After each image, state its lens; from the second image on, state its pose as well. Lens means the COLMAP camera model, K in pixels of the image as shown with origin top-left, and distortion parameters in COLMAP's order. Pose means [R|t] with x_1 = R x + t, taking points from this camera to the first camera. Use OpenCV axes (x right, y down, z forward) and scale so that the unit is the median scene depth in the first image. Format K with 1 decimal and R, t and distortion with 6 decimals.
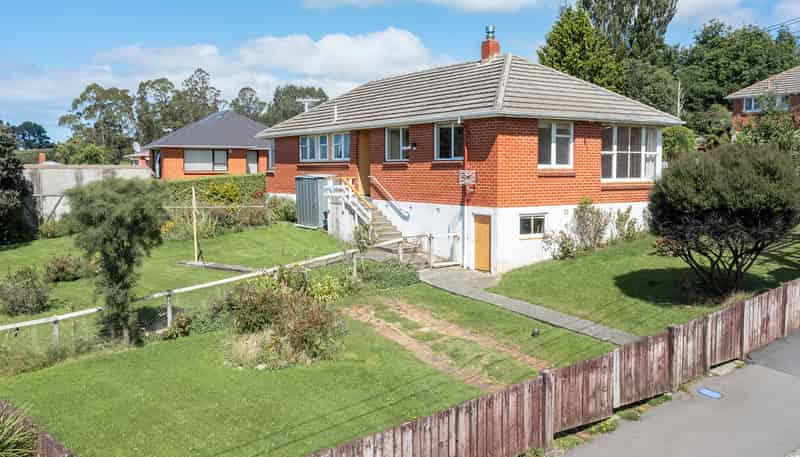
lens RADIAL K [[718.0, 0, 400.0], [0, 718.0, 228.5], [0, 0, 1]] dist [-0.007084, -0.002734]
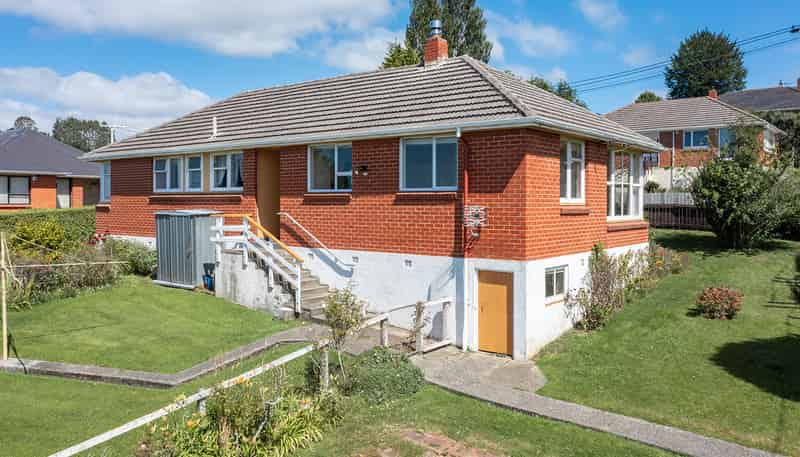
lens RADIAL K [[642.3, 0, 393.8], [0, 642.3, 197.9], [0, 0, 1]] dist [-0.008974, -0.004517]
pose [[0.948576, 0.005012, 0.316509, -0.147616], [0.023065, 0.996123, -0.084898, -0.033789], [-0.315707, 0.087833, 0.944783, 0.392050]]
